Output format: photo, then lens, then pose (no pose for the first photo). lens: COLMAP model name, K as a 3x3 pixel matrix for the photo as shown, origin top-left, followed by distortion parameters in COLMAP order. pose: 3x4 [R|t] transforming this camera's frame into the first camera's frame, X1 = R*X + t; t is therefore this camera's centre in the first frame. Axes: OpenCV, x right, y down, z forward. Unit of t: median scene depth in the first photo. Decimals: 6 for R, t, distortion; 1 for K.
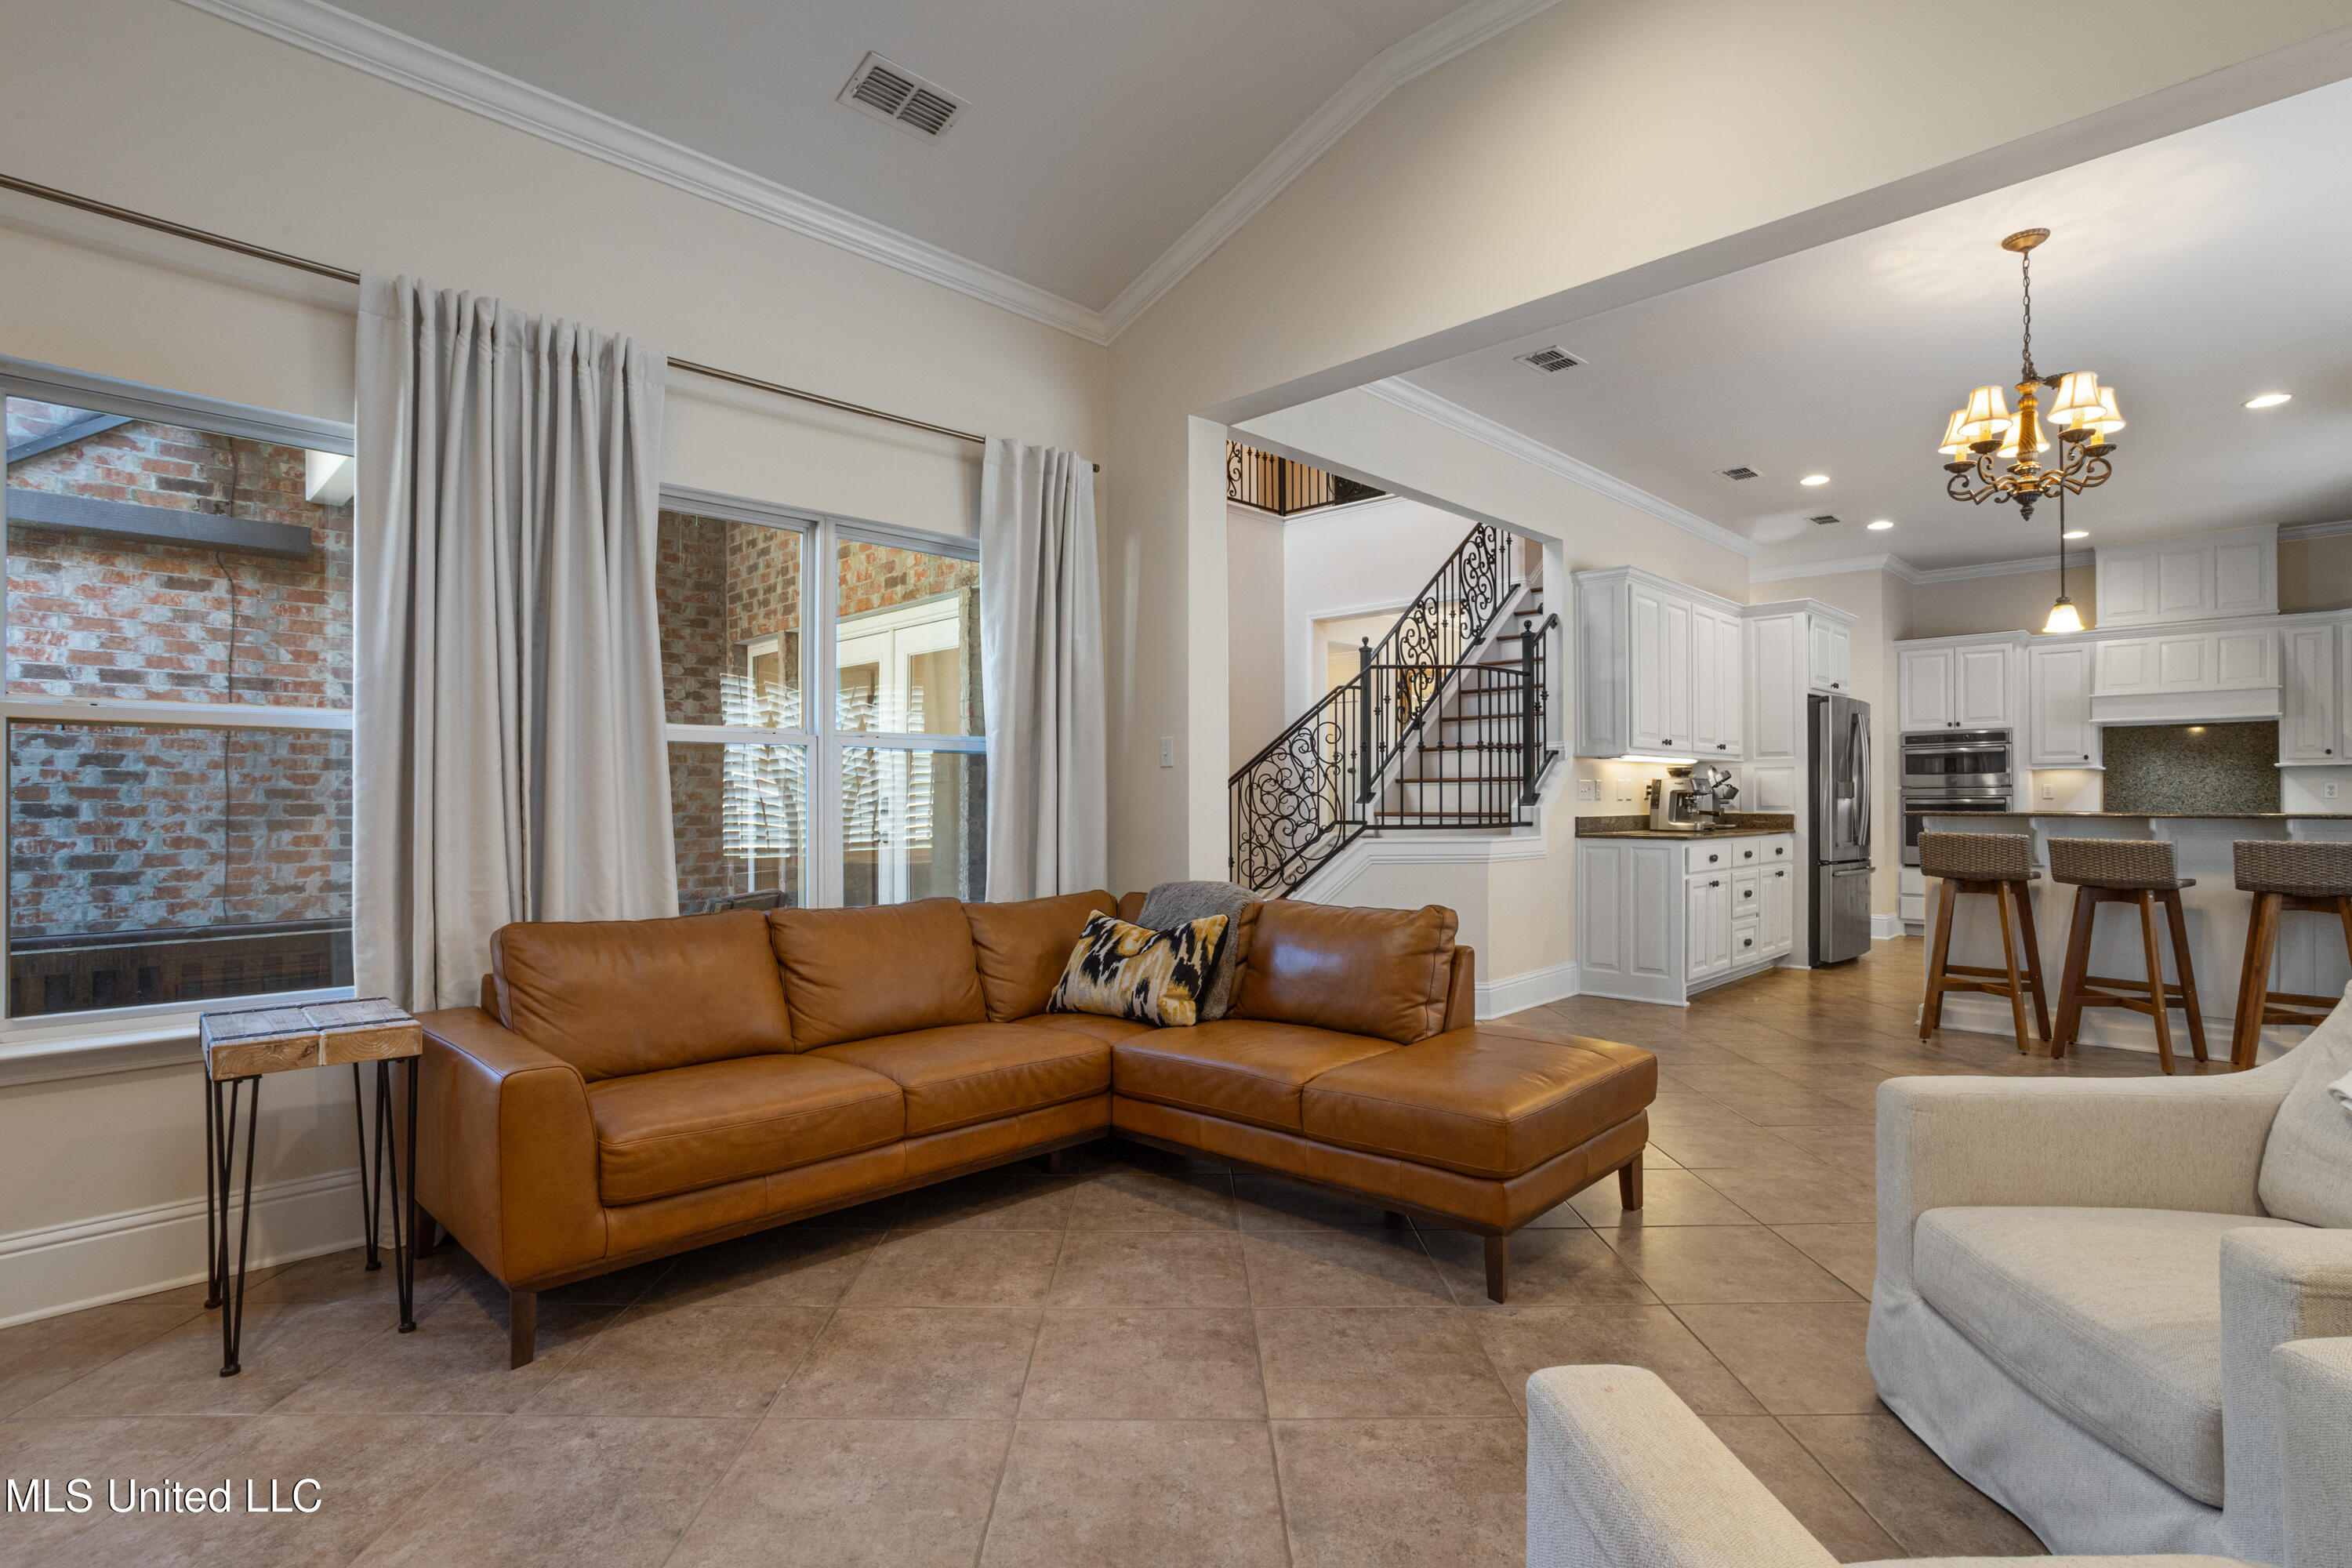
lens RADIAL K [[1153.8, 0, 1172.6], [0, 1153.8, 802.5], [0, 0, 1]] dist [-0.055137, 0.029170]
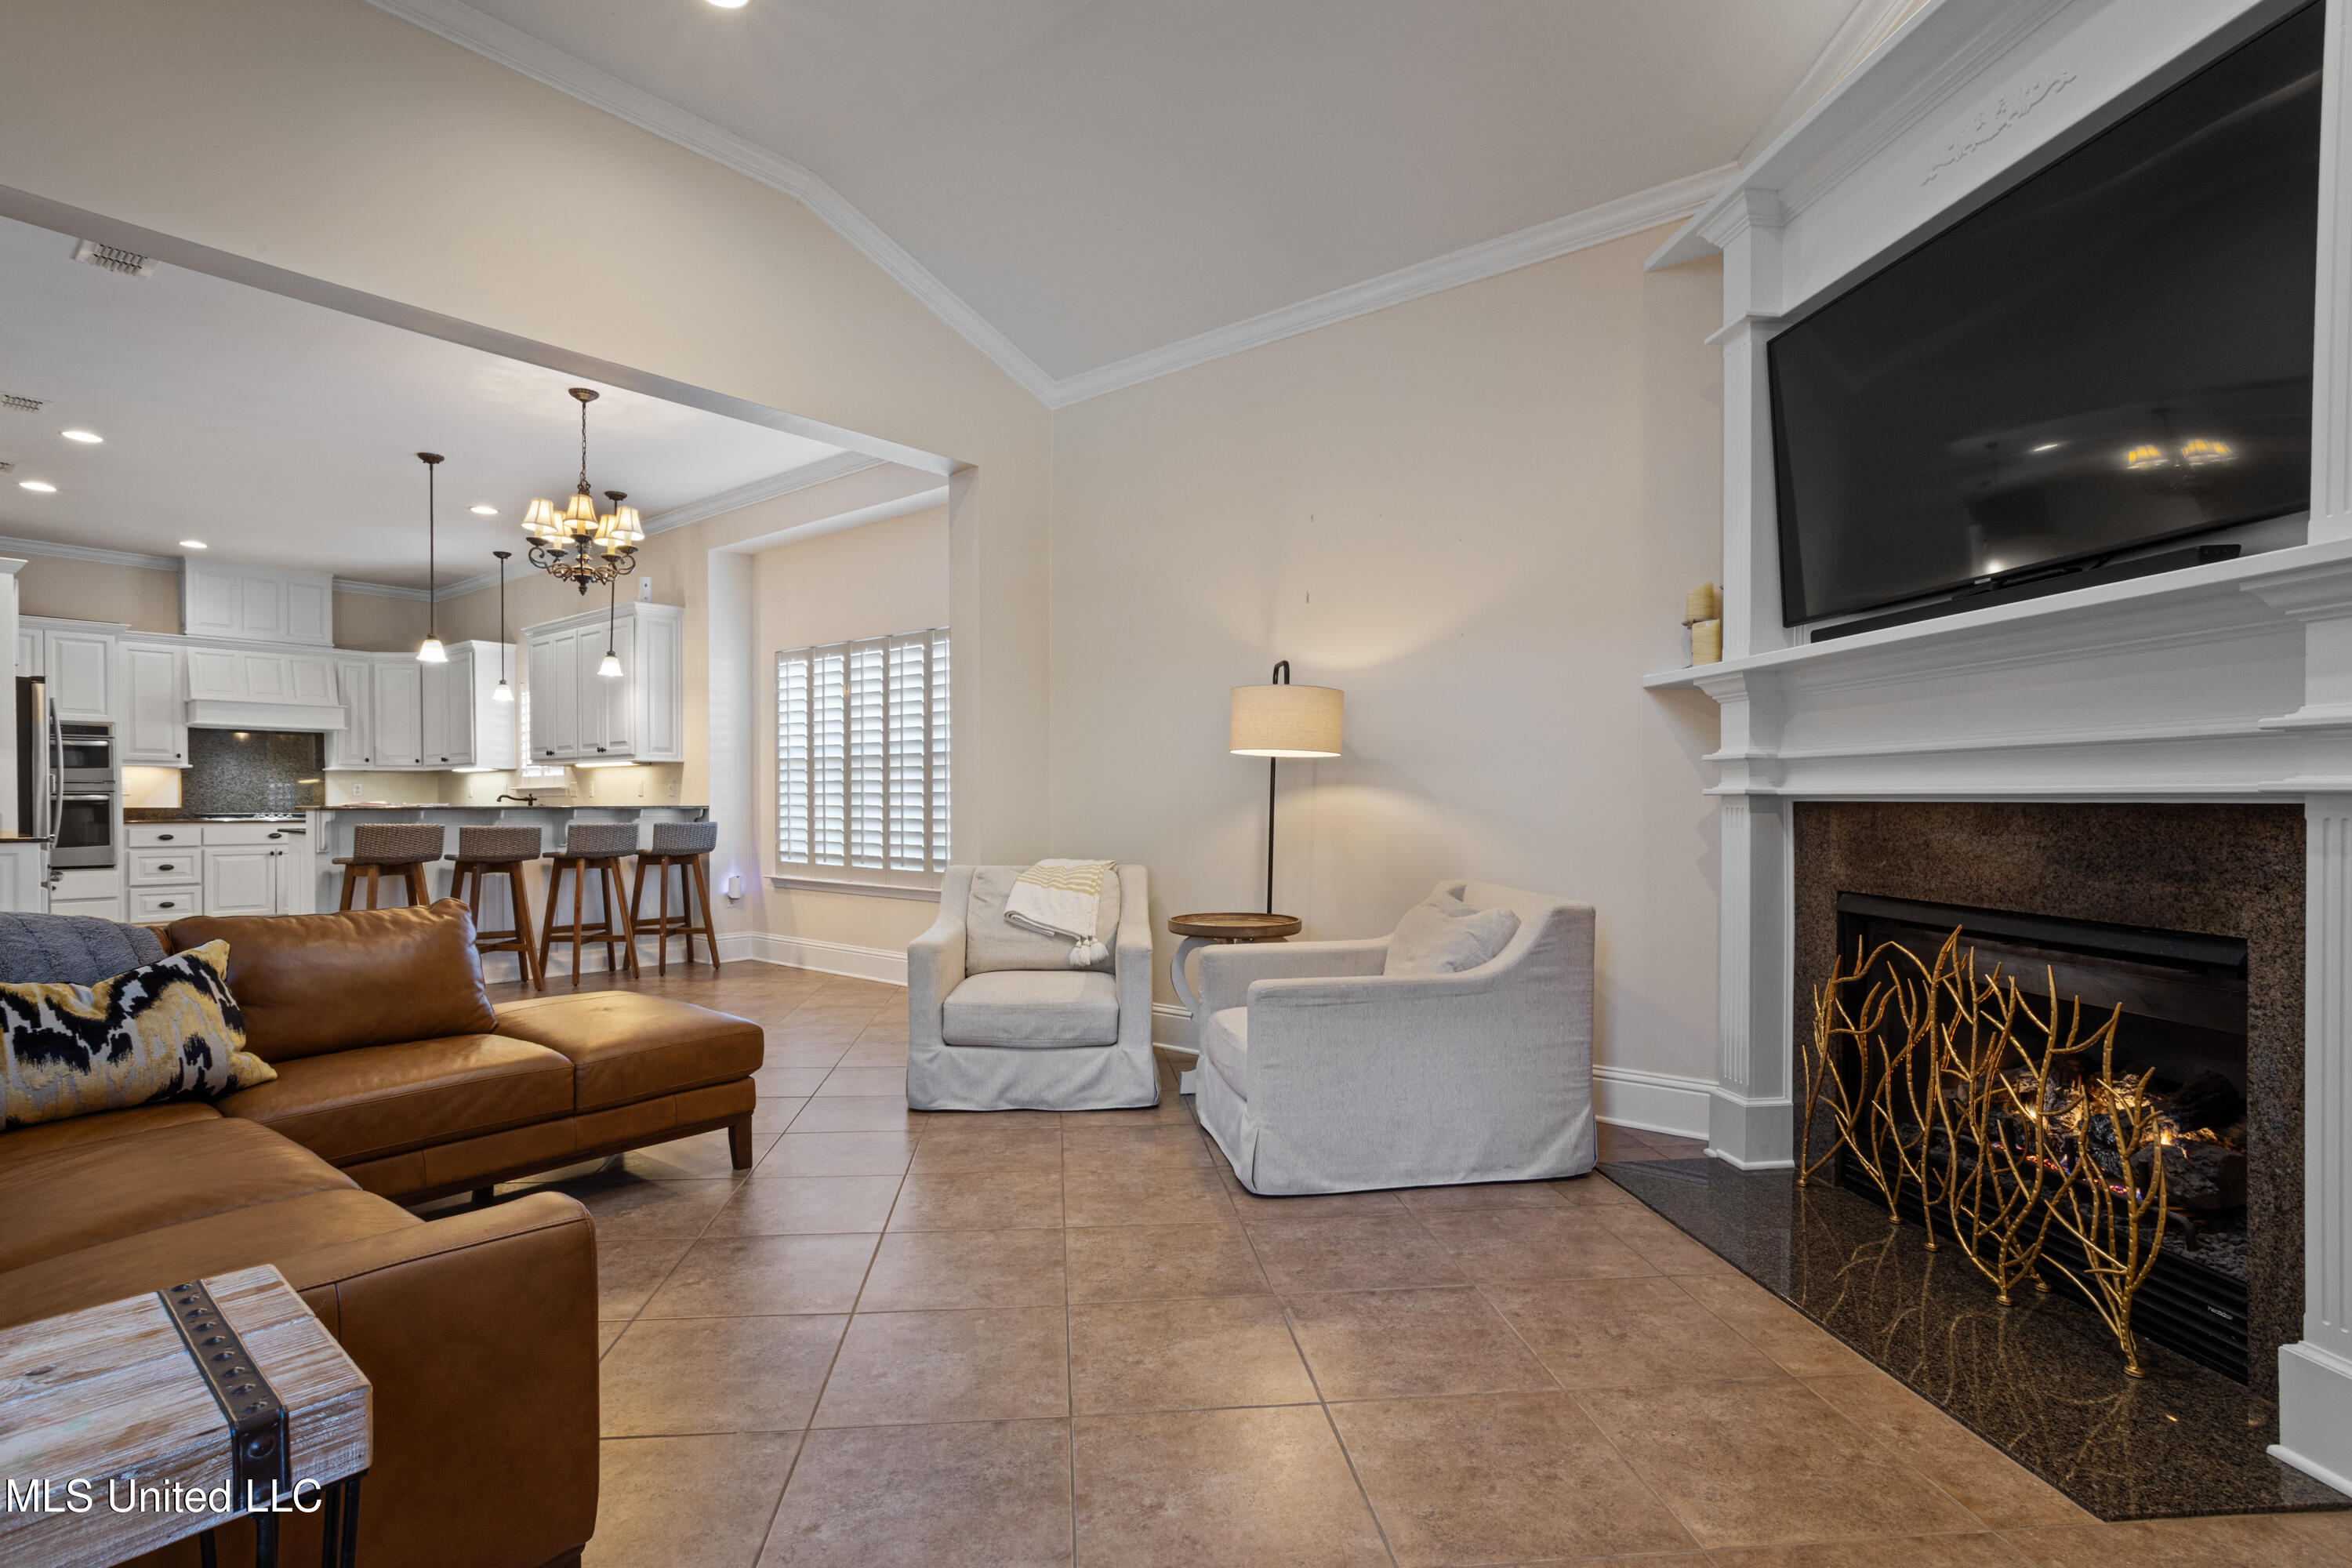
lens RADIAL K [[1153.8, 0, 1180.4], [0, 1153.8, 815.1], [0, 0, 1]] dist [-0.055137, 0.029170]
pose [[-0.113492, -0.010745, 0.993481, -0.773606], [-0.001608, 0.999942, 0.010632, 0.005403], [-0.993538, -0.000391, -0.113503, 0.454453]]
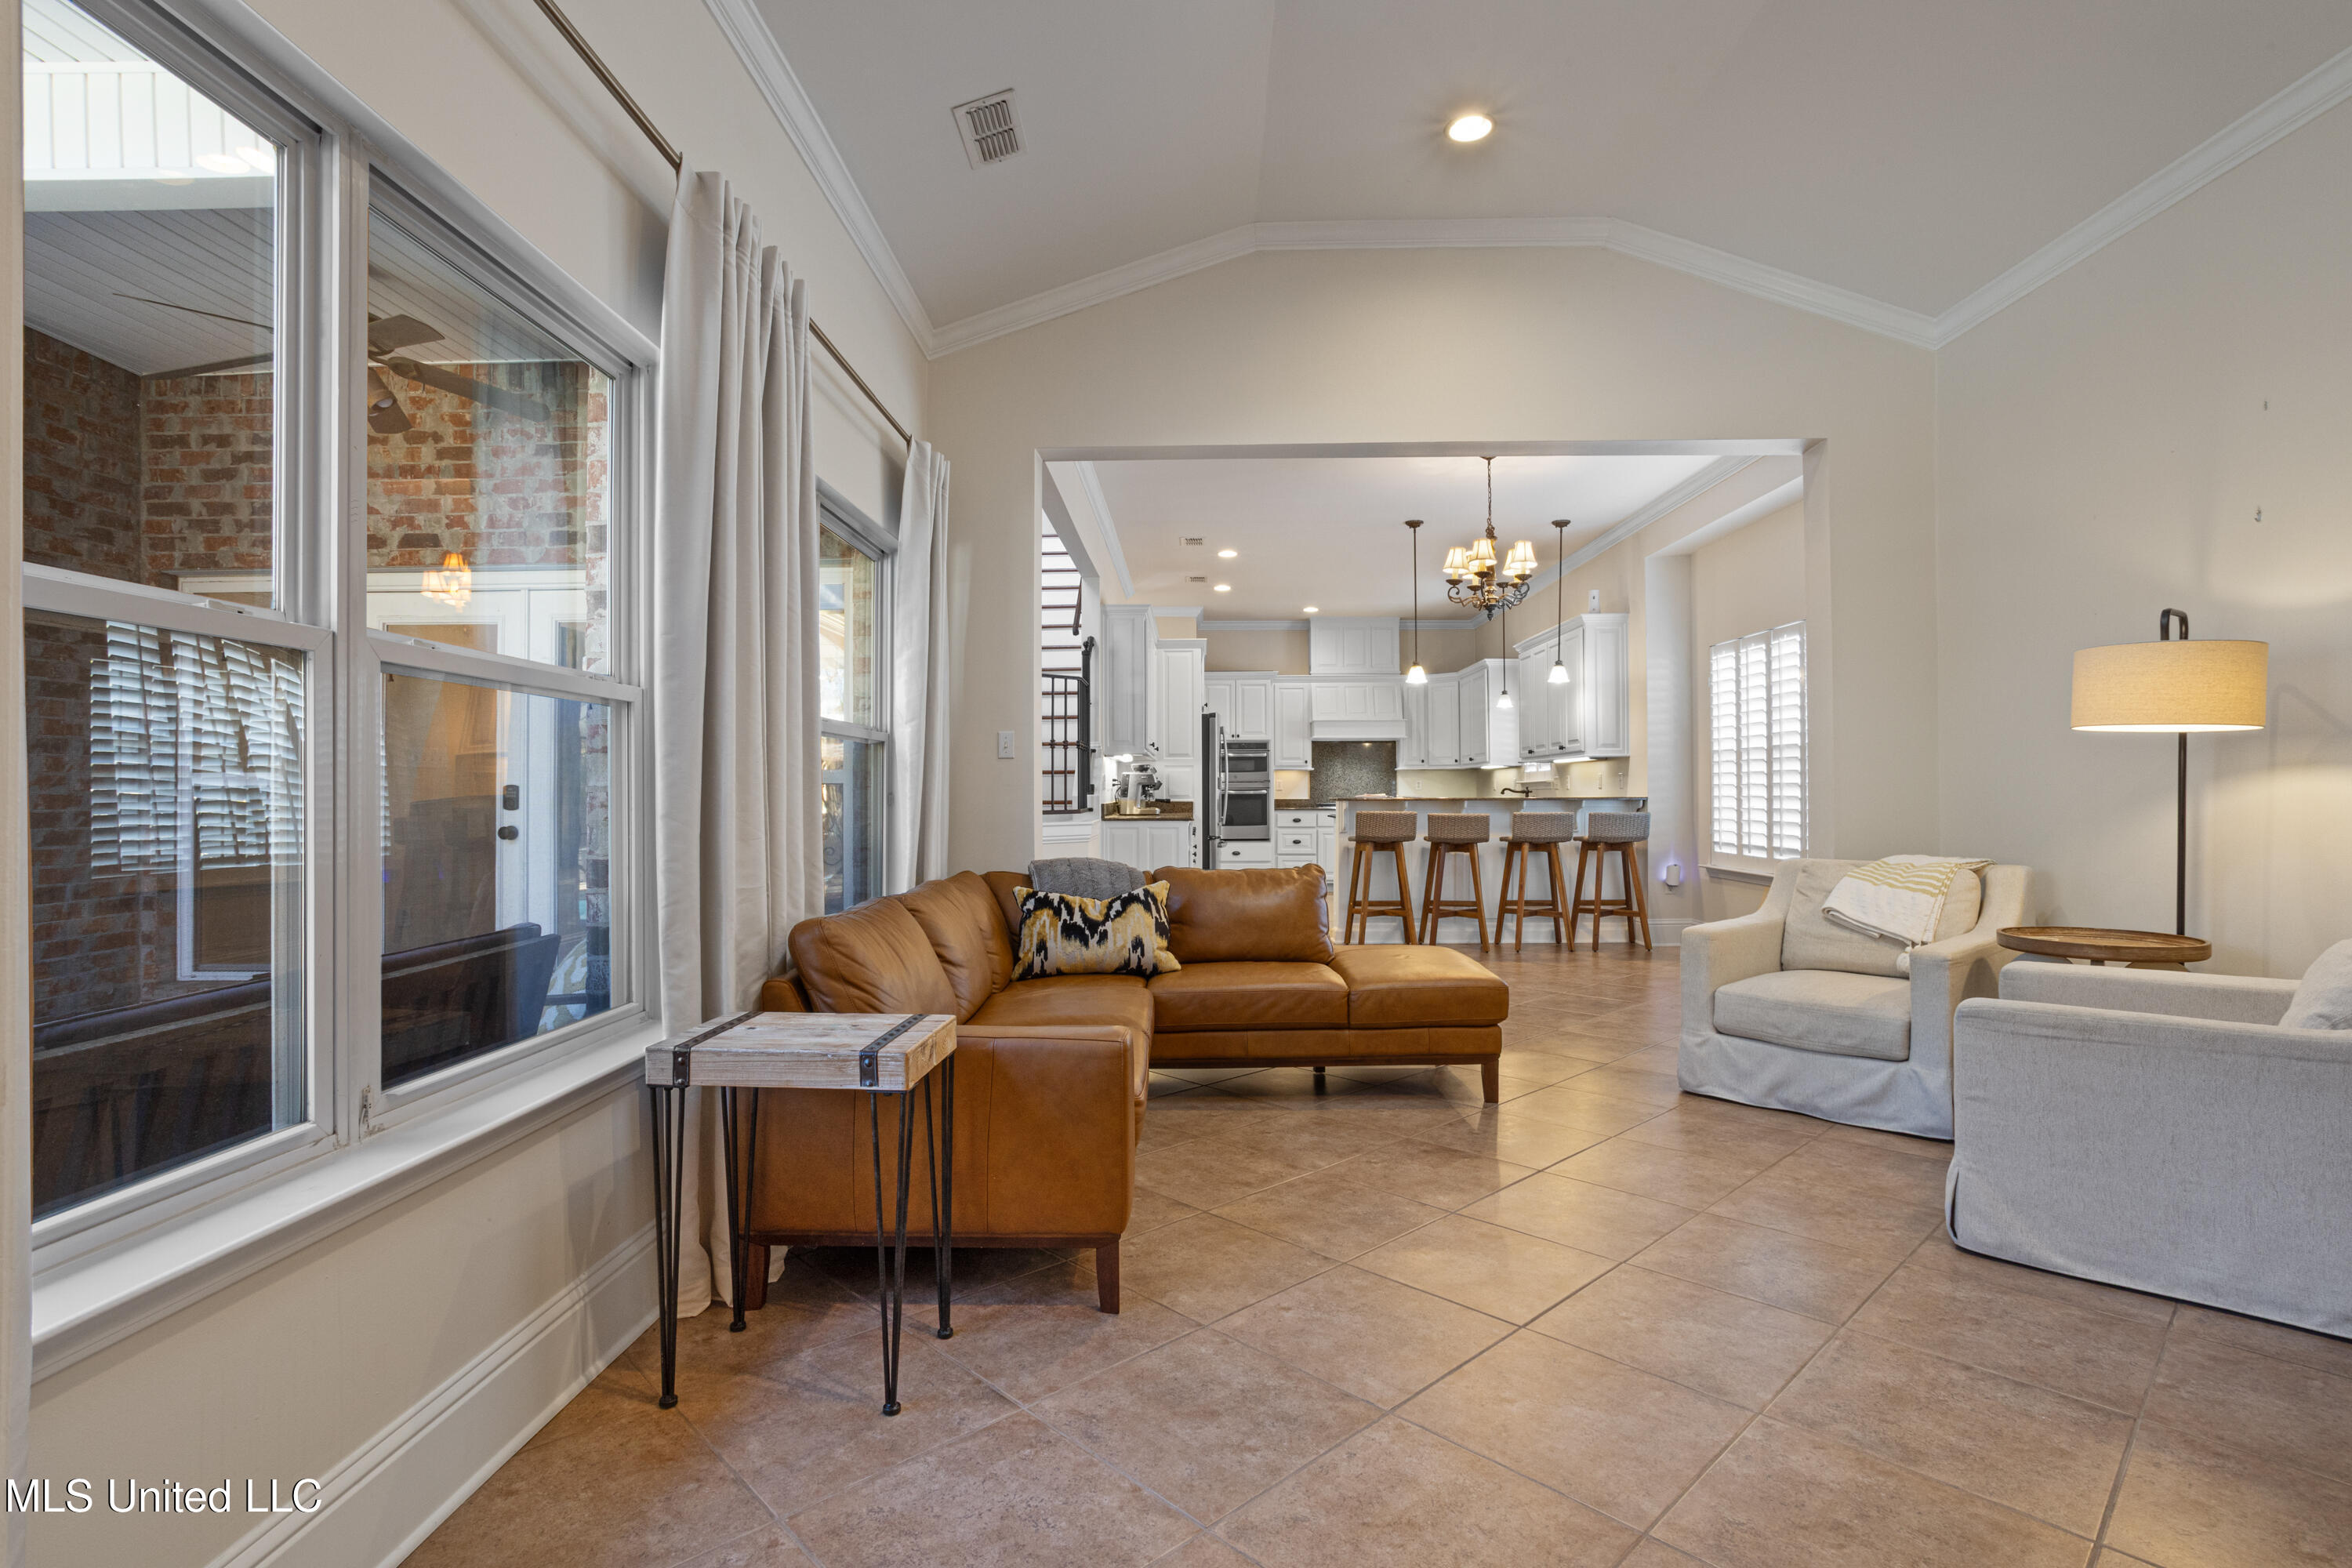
lens RADIAL K [[1153.8, 0, 1165.2], [0, 1153.8, 781.9], [0, 0, 1]] dist [-0.055137, 0.029170]
pose [[0.725707, 0.006236, 0.687976, -0.805341], [0.002392, 0.999930, -0.011586, 0.006307], [-0.688000, 0.010054, 0.725641, 0.109246]]
